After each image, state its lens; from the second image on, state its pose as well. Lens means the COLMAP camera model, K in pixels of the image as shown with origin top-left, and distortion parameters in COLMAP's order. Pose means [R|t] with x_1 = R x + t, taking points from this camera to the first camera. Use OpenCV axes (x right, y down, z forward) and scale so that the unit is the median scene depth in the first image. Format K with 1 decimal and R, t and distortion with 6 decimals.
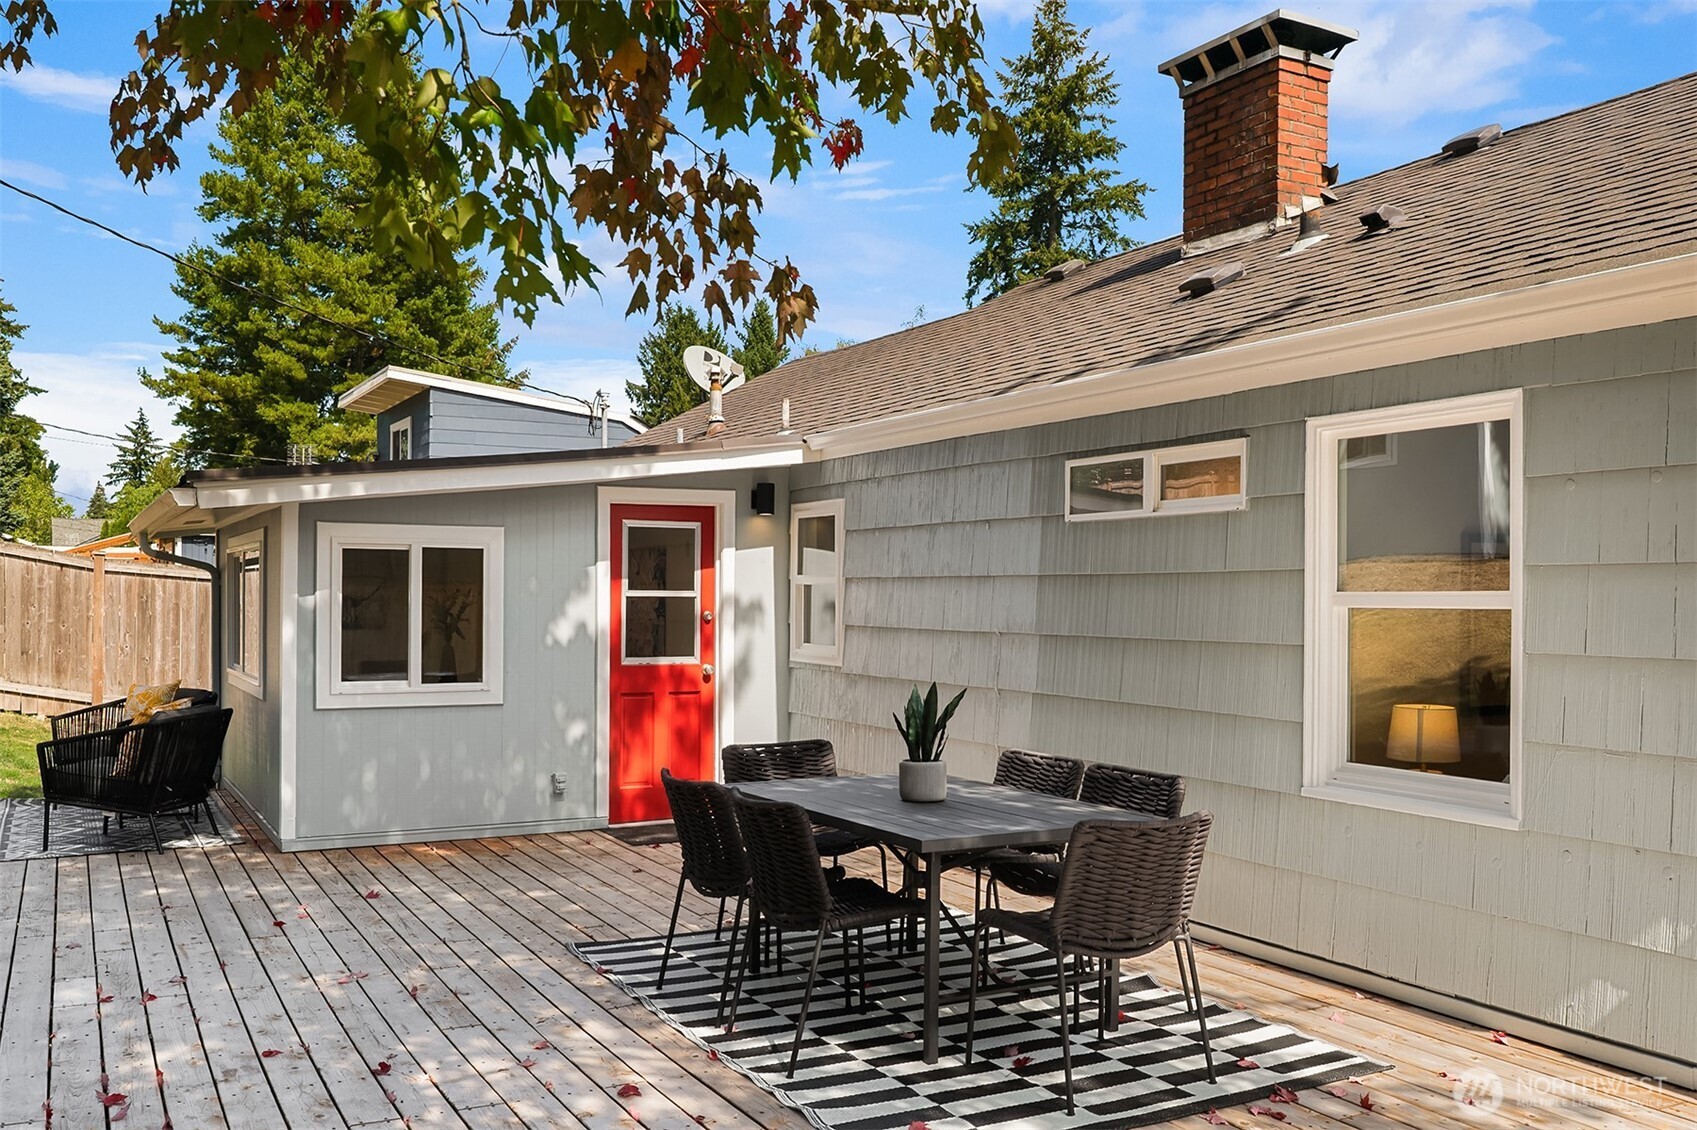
lens RADIAL K [[1424.4, 0, 883.1], [0, 1424.4, 617.9], [0, 0, 1]] dist [-0.000665, -0.023911]
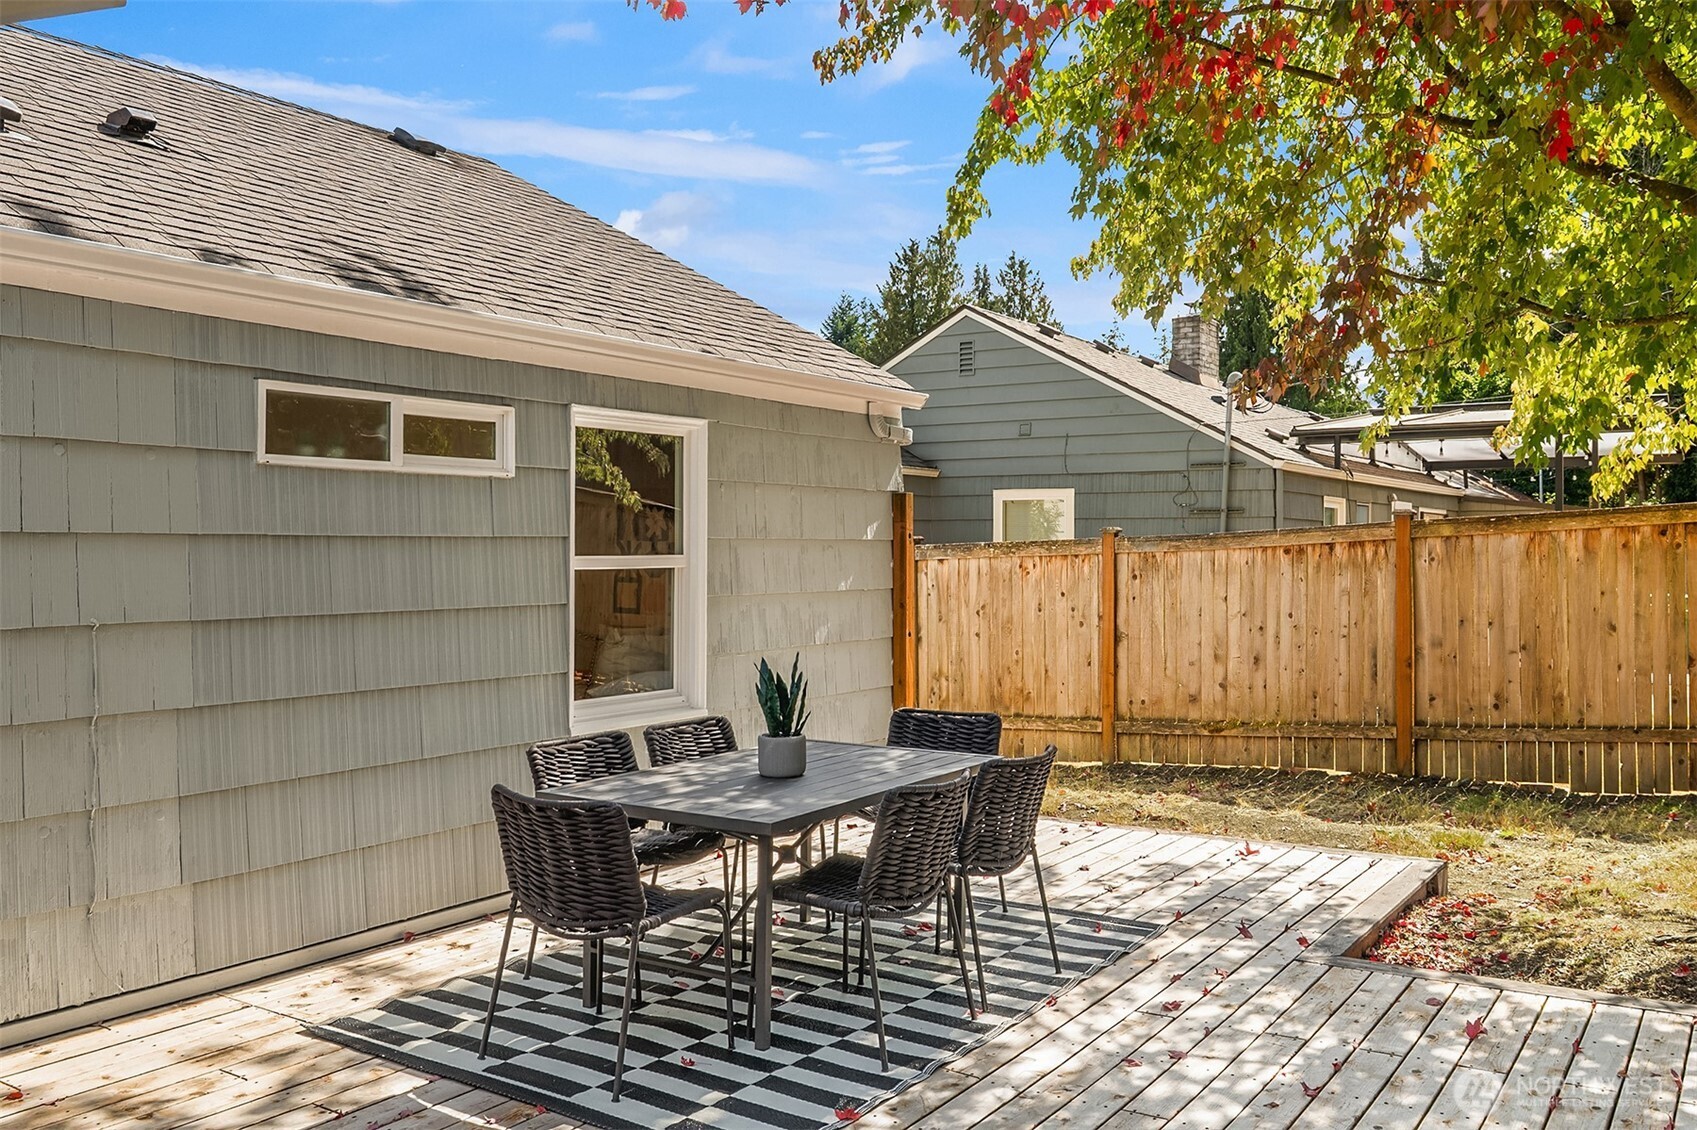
lens RADIAL K [[1424.4, 0, 850.6], [0, 1424.4, 555.0], [0, 0, 1]] dist [-0.000665, -0.023911]
pose [[-0.450084, -0.013584, 0.892883, -0.537392], [0.004974, 0.999831, 0.017718, -0.025584], [-0.892972, 0.012416, -0.449940, 0.863358]]
